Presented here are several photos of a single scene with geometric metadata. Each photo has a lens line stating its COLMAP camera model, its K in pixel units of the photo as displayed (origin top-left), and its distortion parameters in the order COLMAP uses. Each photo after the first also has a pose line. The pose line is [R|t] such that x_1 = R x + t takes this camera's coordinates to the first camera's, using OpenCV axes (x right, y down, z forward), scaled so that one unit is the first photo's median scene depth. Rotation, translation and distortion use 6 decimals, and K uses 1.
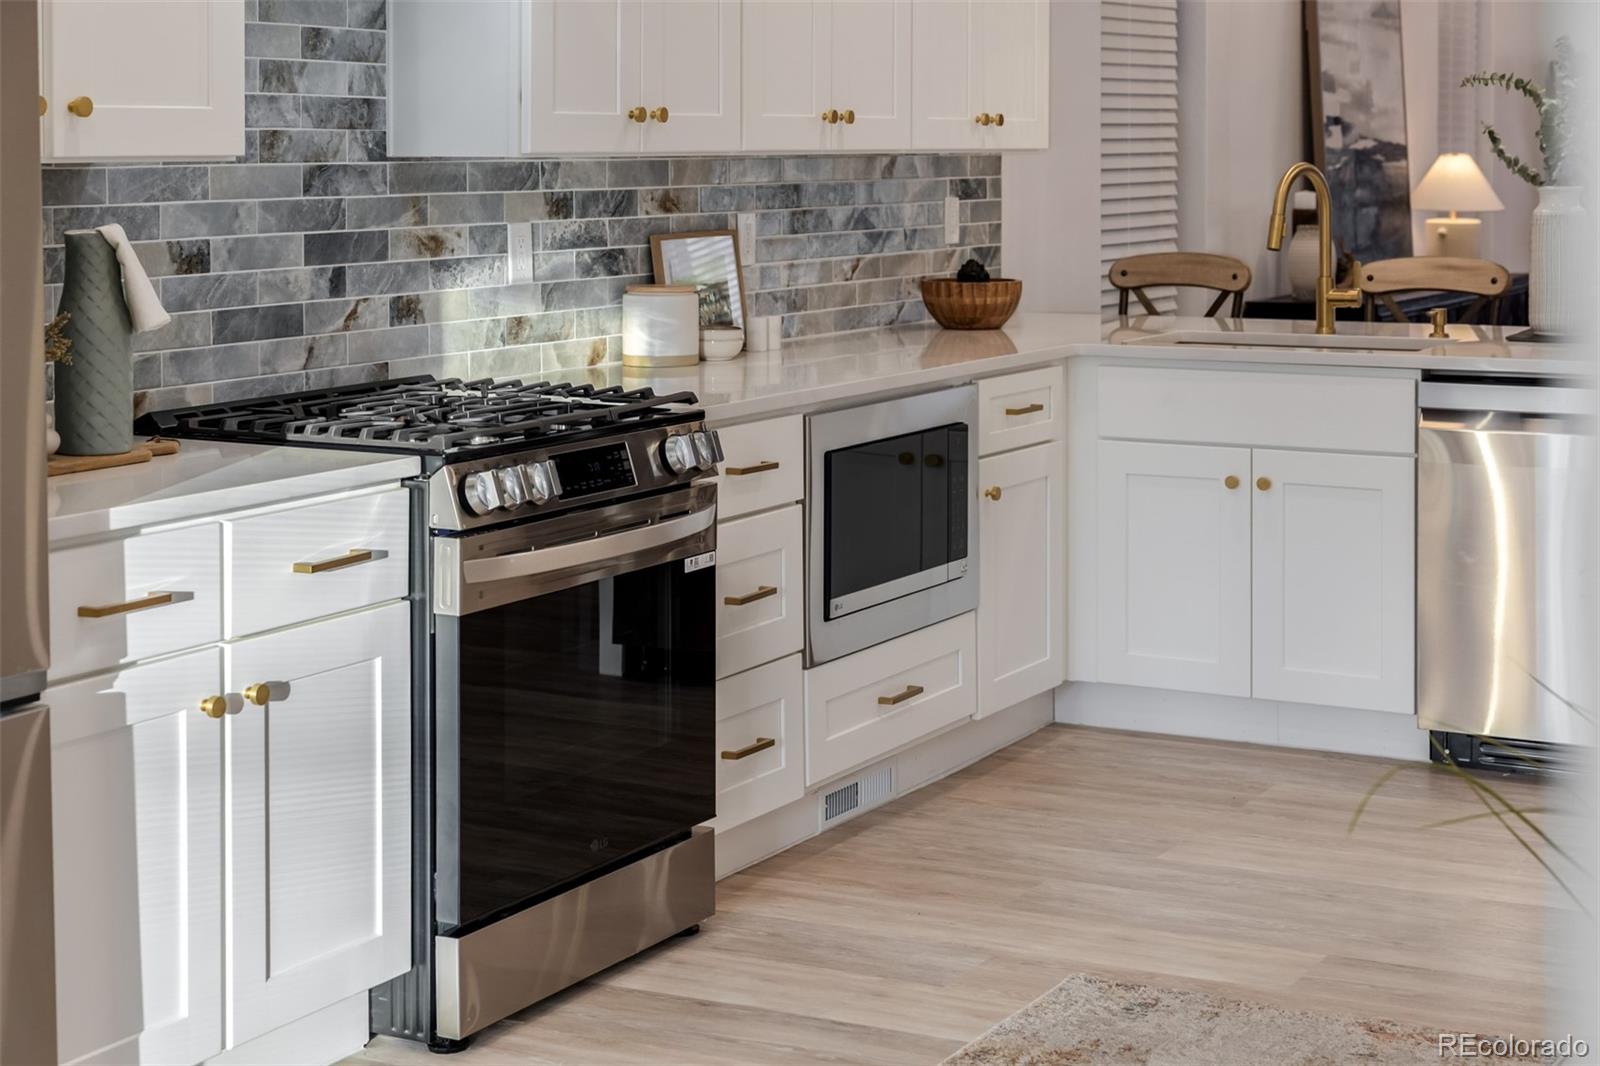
lens RADIAL K [[2809.7, 0, 799.6], [0, 2809.7, 532.2], [0, 0, 1]] dist [-0.074966, 0.000000]
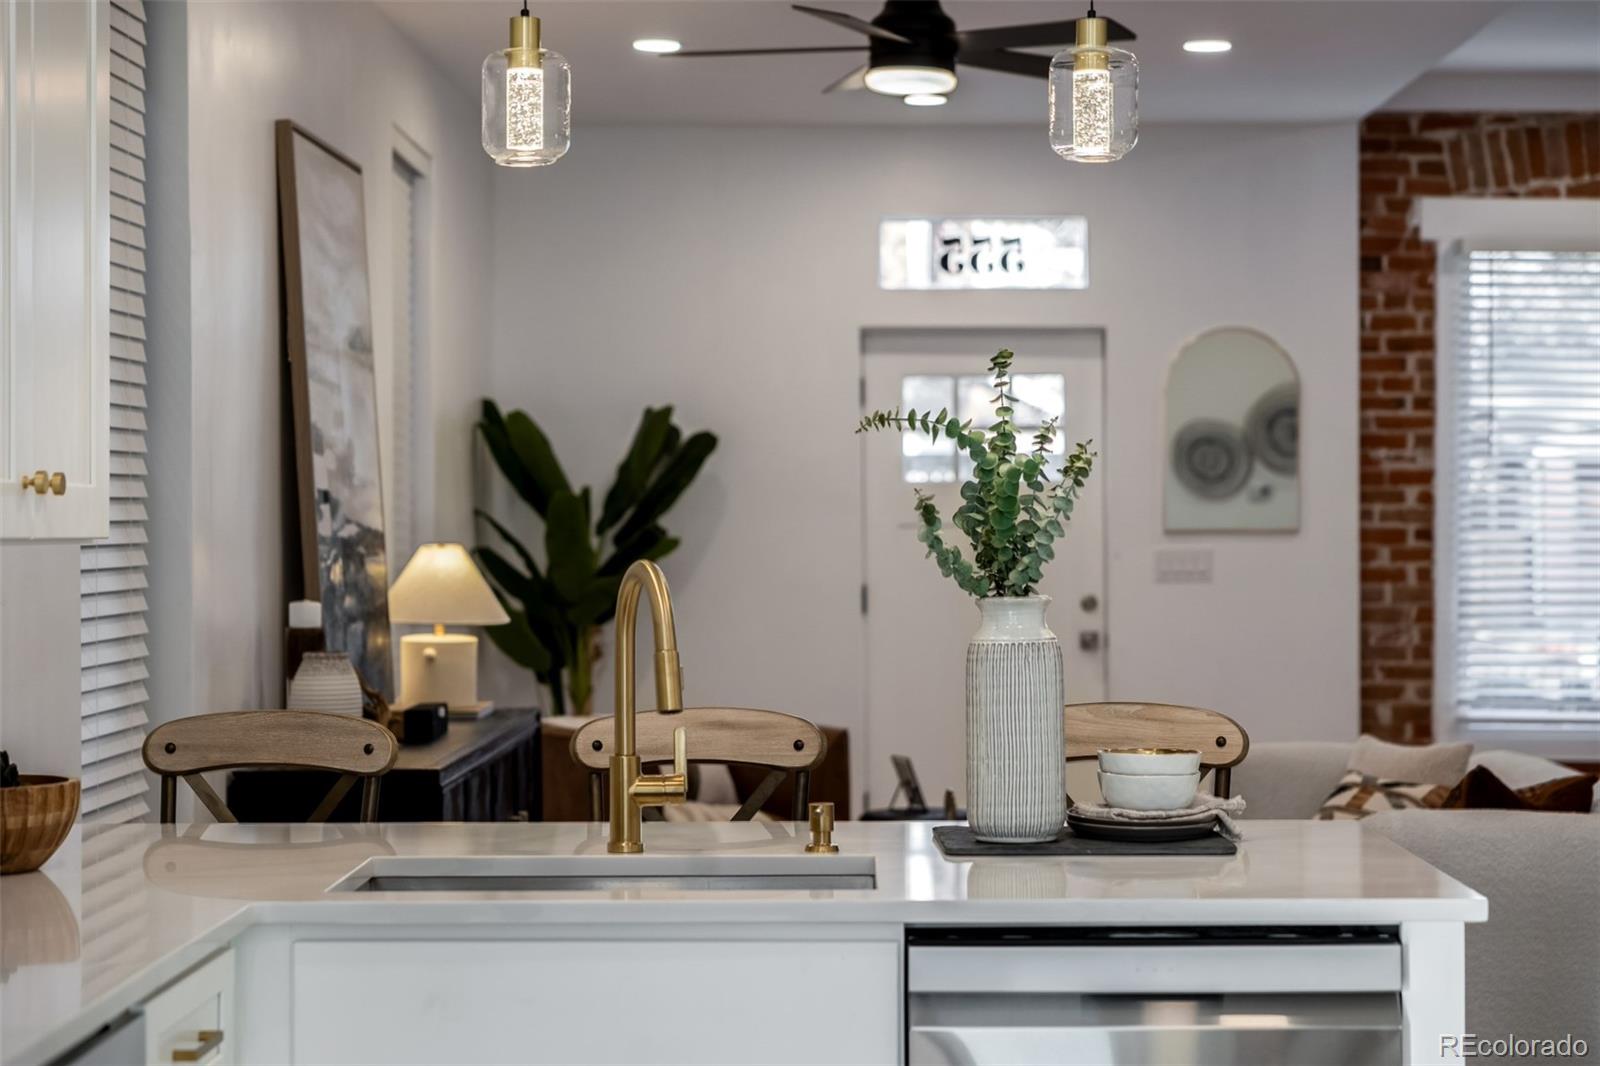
lens RADIAL K [[3189.9, 0, 798.6], [0, 3189.9, 535.5], [0, 0, 1]] dist [0.188206, 0.000000]
pose [[0.895515, 0.001119, 0.445029, -0.069820], [0.059760, 0.990638, -0.122744, -0.048575], [-0.441000, 0.136514, 0.887064, 0.358090]]
